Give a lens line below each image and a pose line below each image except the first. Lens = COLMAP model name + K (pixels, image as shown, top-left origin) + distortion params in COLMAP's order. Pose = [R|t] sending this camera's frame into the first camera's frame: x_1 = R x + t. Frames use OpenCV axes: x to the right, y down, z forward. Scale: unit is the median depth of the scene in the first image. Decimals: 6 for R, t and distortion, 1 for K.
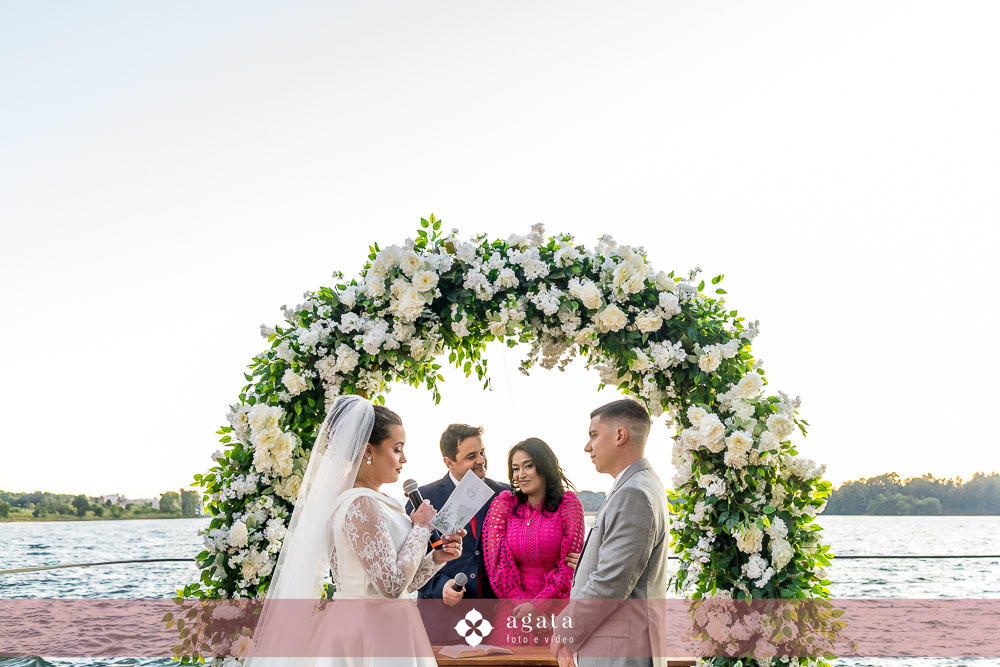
lens RADIAL K [[1038.5, 0, 500.0], [0, 1038.5, 333.5], [0, 0, 1]] dist [-0.006876, -0.005173]
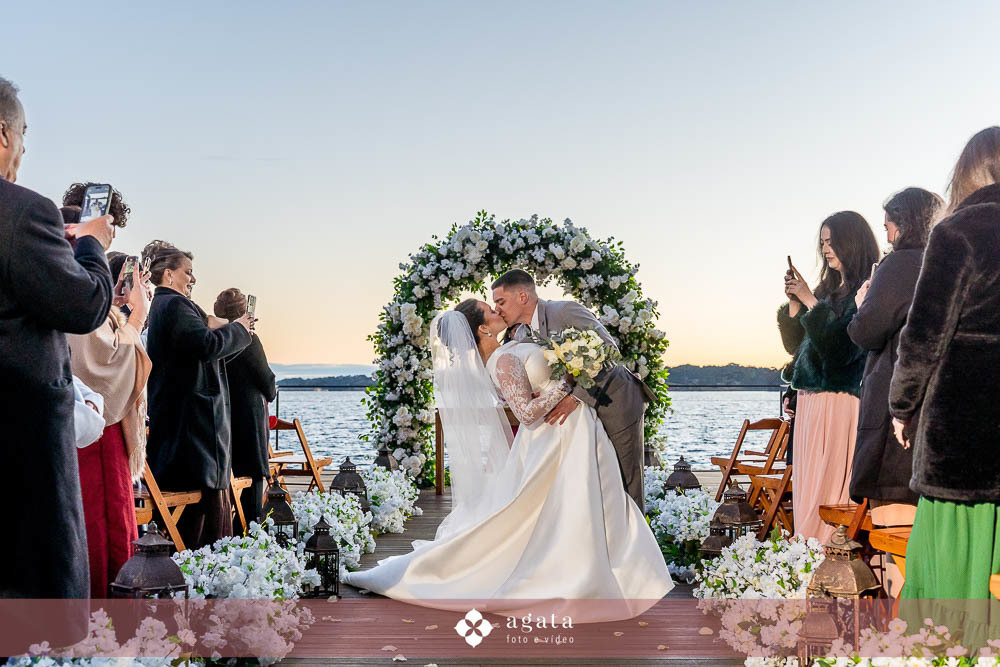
lens RADIAL K [[1237.7, 0, 500.0], [0, 1237.7, 333.5], [0, 0, 1]] dist [0.000903, -0.000025]
pose [[0.999359, 0.006223, 0.035253, -0.122038], [-0.010569, 0.992165, 0.124489, -0.185556], [-0.034202, -0.124782, 0.991594, -1.520961]]
